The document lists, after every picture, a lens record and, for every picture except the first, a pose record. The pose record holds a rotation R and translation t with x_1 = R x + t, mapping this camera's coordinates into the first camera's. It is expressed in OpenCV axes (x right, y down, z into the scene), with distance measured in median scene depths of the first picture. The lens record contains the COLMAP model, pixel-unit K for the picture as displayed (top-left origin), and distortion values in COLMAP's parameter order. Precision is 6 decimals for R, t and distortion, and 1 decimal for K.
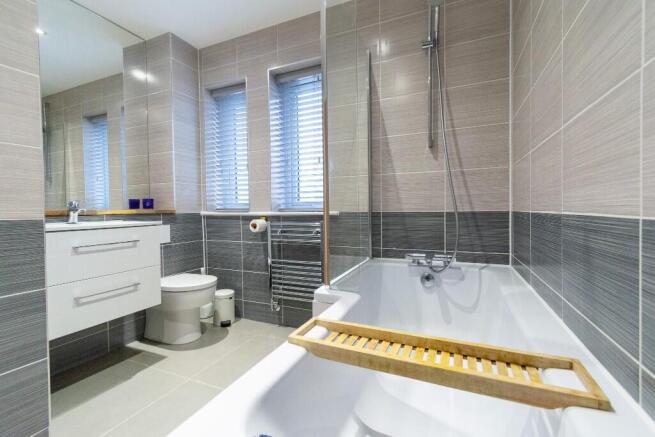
lens RADIAL K [[288.3, 0, 328.8], [0, 288.3, 217.7], [0, 0, 1]] dist [-0.001253, -0.000194]
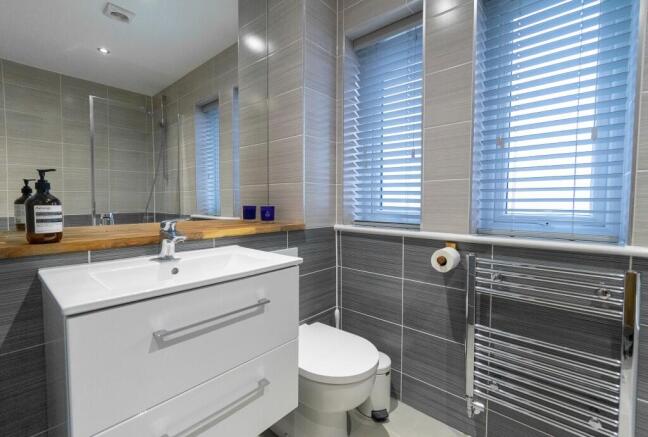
lens RADIAL K [[294.1, 0, 324.3], [0, 294.1, 217.7], [0, 0, 1]] dist [-0.005218, 0.001156]
pose [[0.953041, 0.029406, -0.301411, -0.283390], [-0.023057, 0.999431, 0.024600, -0.058068], [0.301963, -0.016495, 0.953177, 0.367766]]
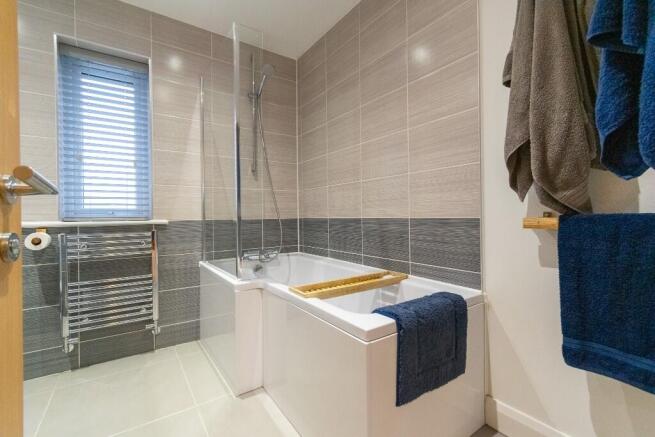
lens RADIAL K [[288.3, 0, 322.8], [0, 288.3, 213.3], [0, 0, 1]] dist [-0.001253, -0.000194]
pose [[0.525116, 0.008569, 0.850987, -0.455581], [0.024902, 0.999366, -0.025429, -0.005713], [-0.850666, 0.034545, 0.524570, 0.020355]]
